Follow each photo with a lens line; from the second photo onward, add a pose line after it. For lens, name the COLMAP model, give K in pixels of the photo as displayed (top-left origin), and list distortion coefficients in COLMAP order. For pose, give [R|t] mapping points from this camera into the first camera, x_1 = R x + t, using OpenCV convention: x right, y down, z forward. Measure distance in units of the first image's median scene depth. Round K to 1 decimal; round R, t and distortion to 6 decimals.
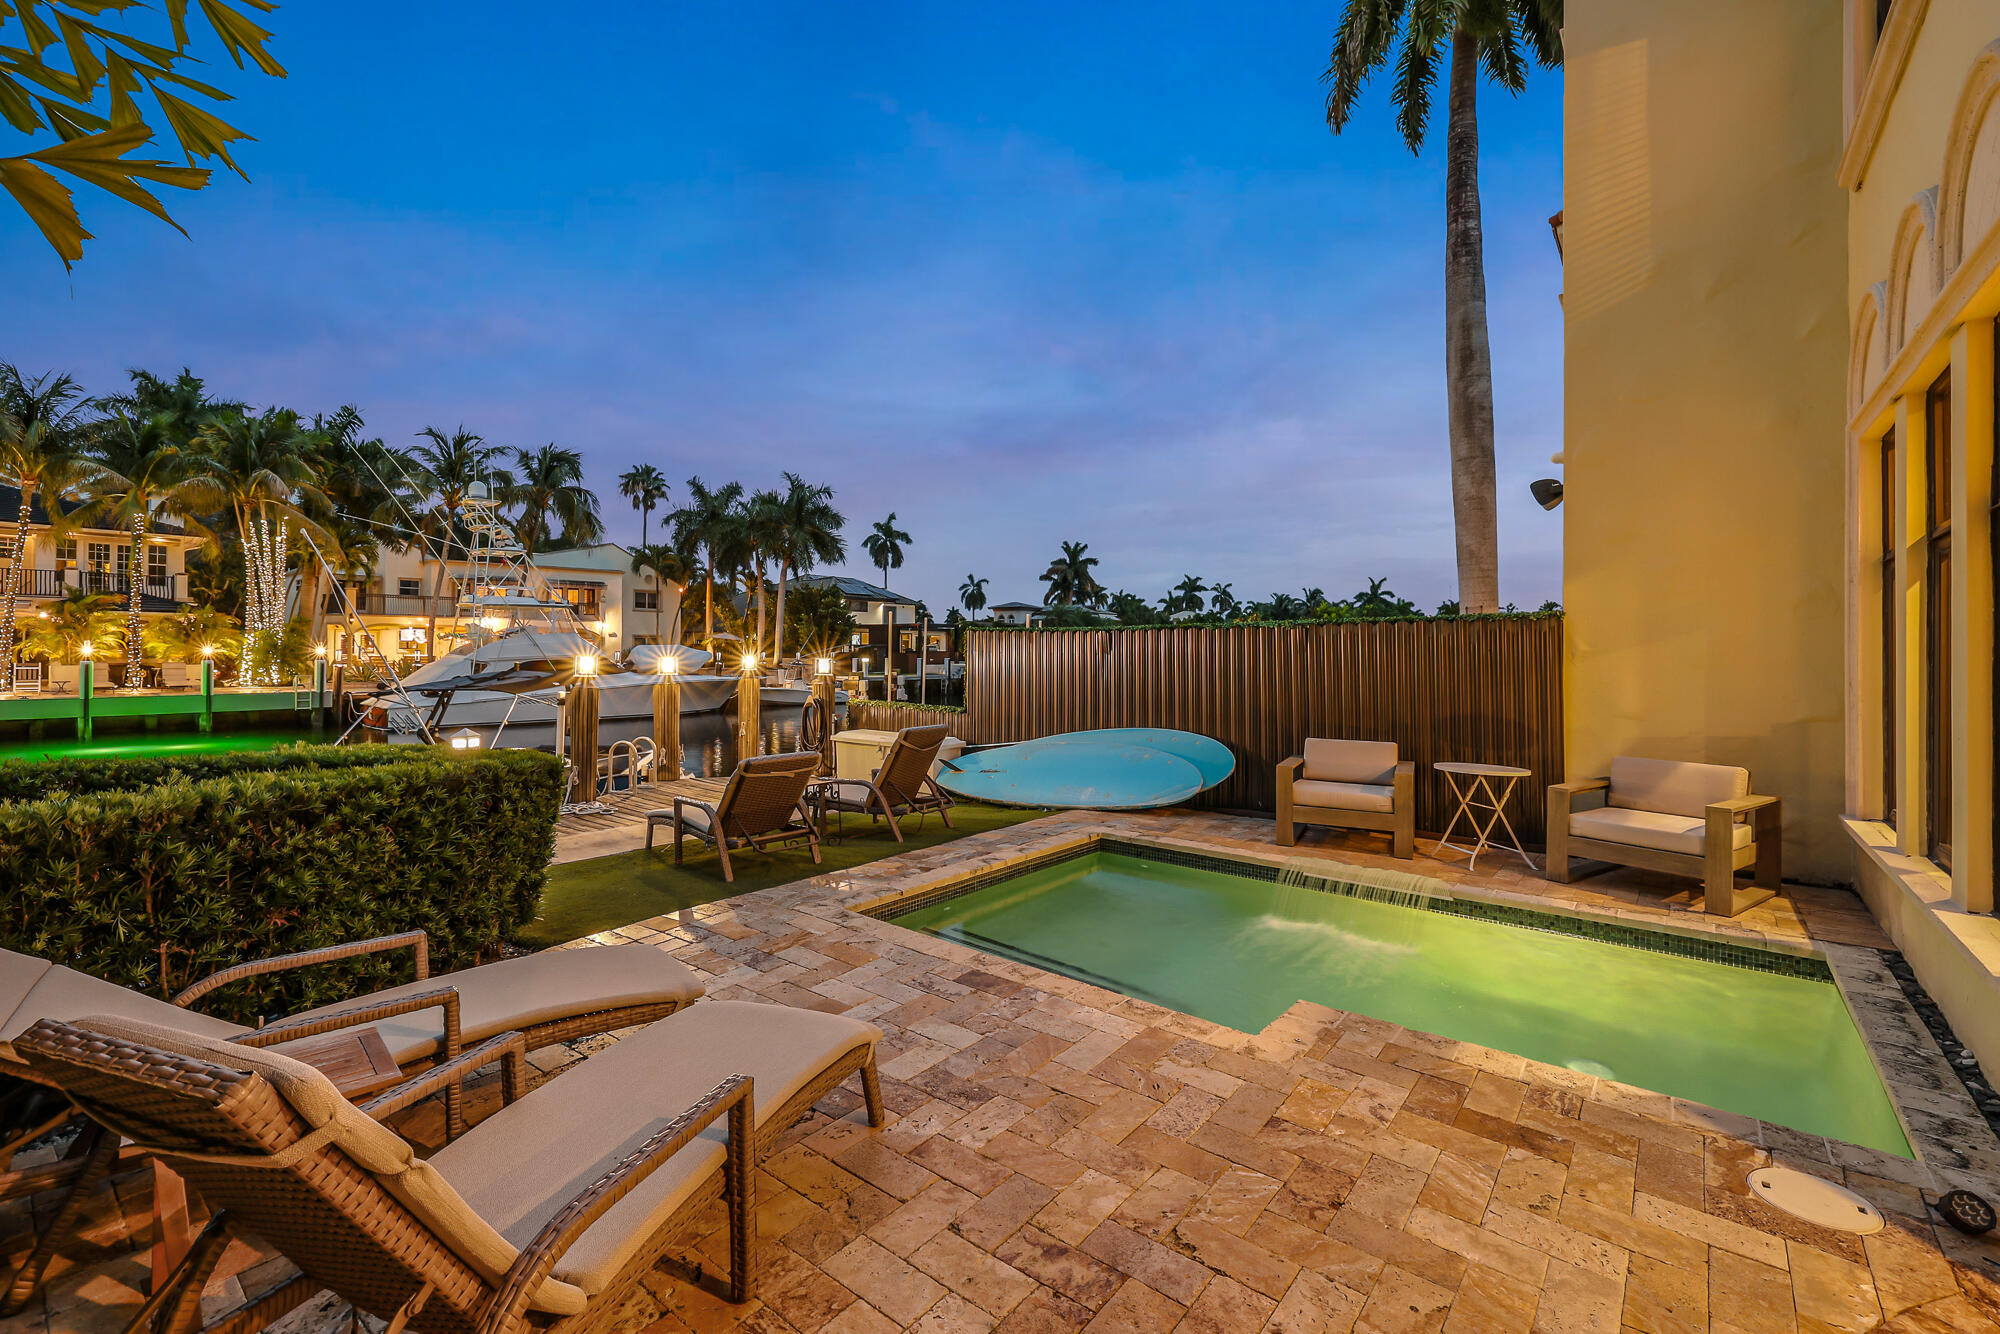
lens RADIAL K [[856.7, 0, 970.4], [0, 856.7, 640.5], [0, 0, 1]] dist [-0.000271, -0.000543]
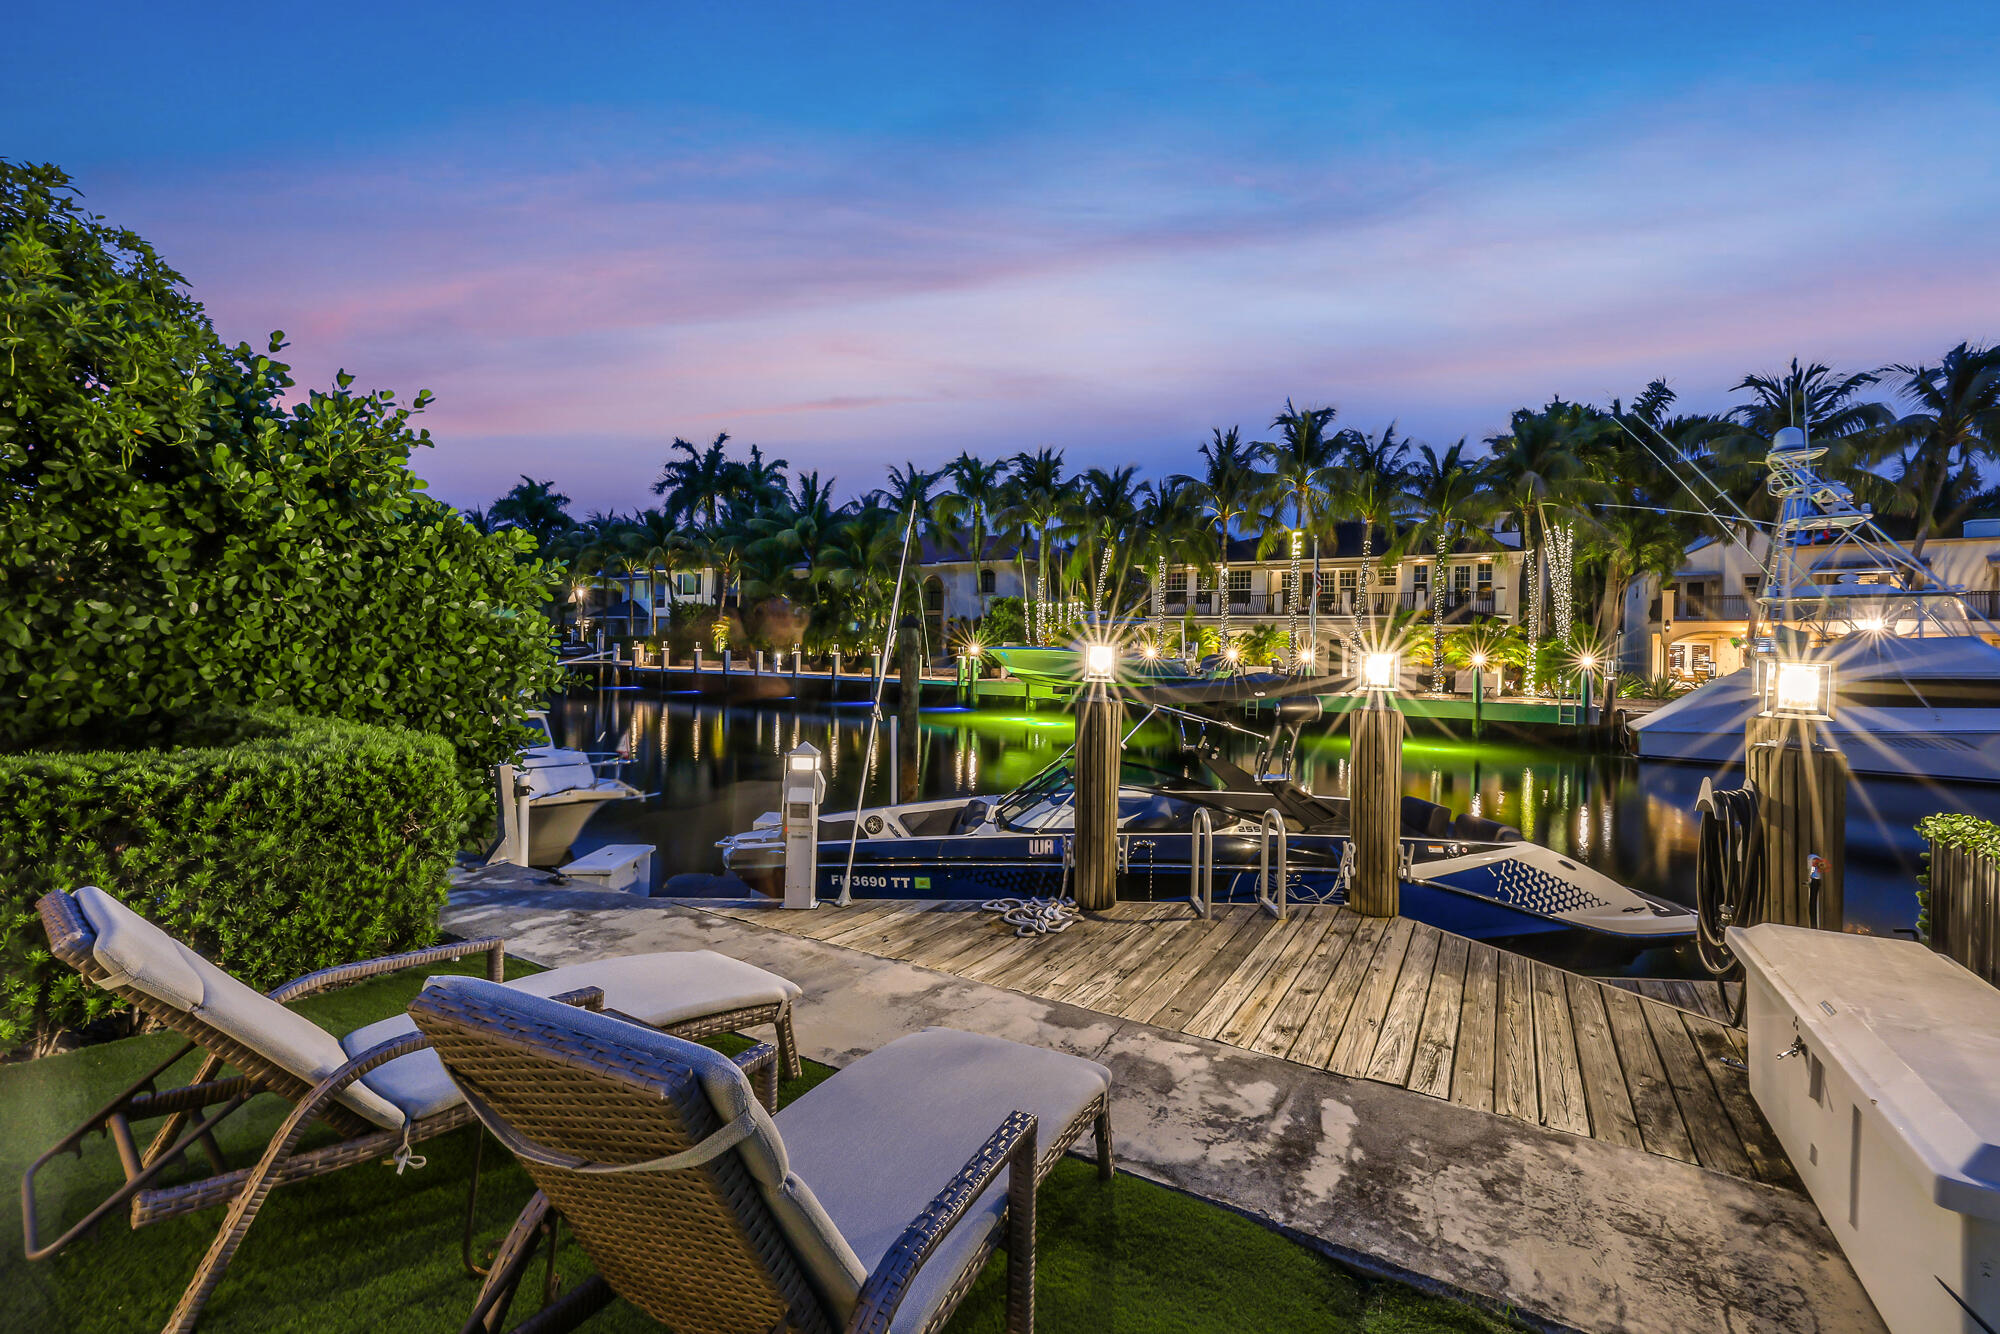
lens RADIAL K [[856.7, 0, 984.4], [0, 856.7, 638.5], [0, 0, 1]] dist [-0.000271, -0.000543]
pose [[0.152747, -0.016051, -0.988135, 0.026570], [-0.005551, 0.999838, -0.017099, 0.006644], [0.988250, 0.008097, 0.152633, 0.228774]]
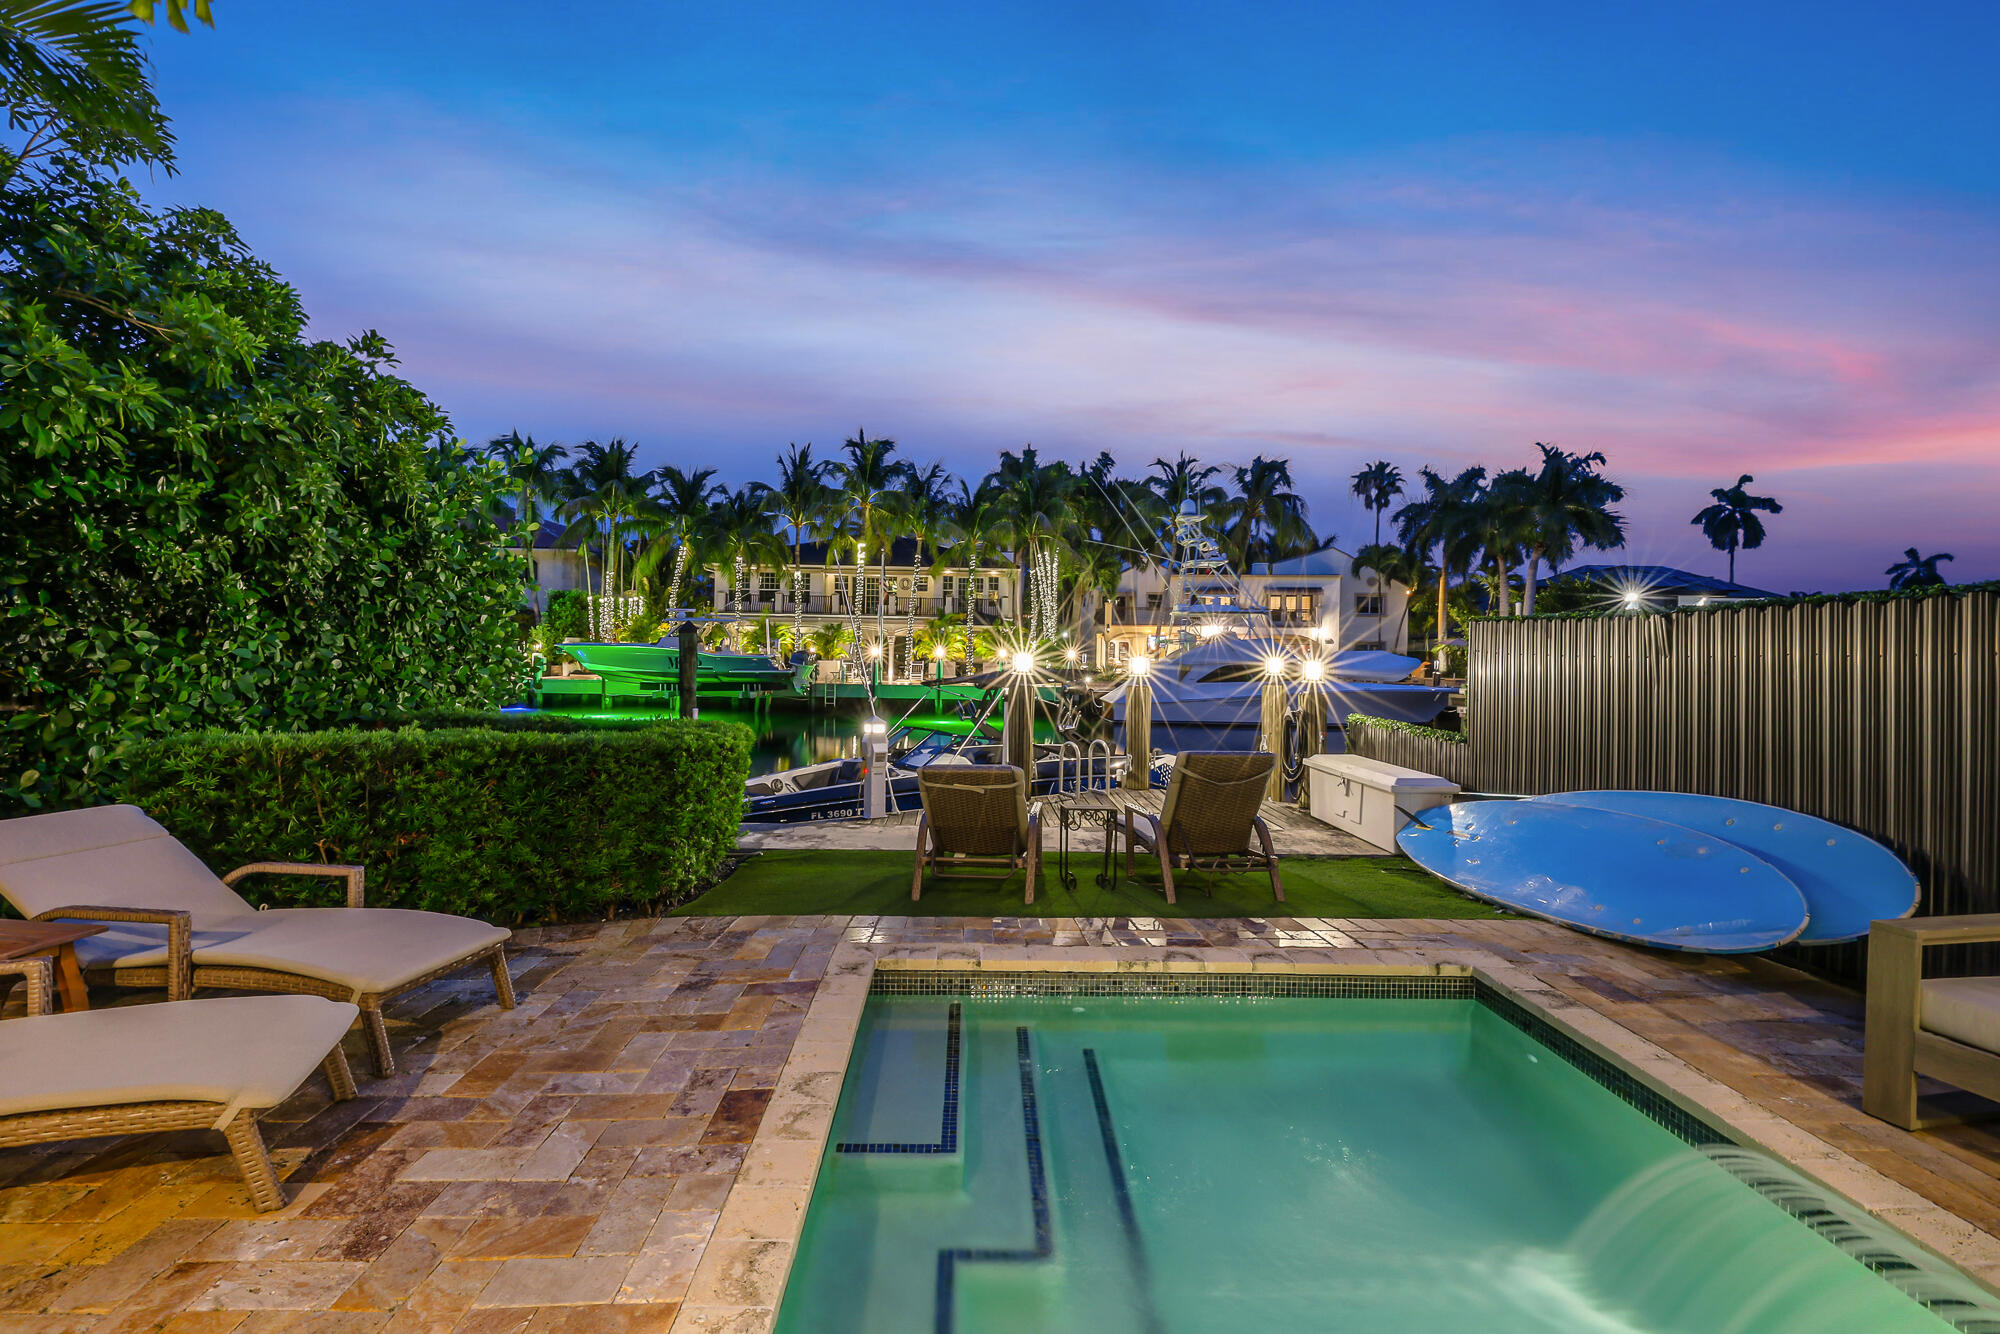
lens RADIAL K [[856.7, 0, 977.6], [0, 856.7, 666.3], [0, 0, 1]] dist [-0.000271, -0.000543]
pose [[0.659487, 0.017918, -0.751503, 0.075050], [-0.002575, 0.999764, 0.021578, 0.003048], [0.751712, -0.012295, 0.659377, 0.079899]]
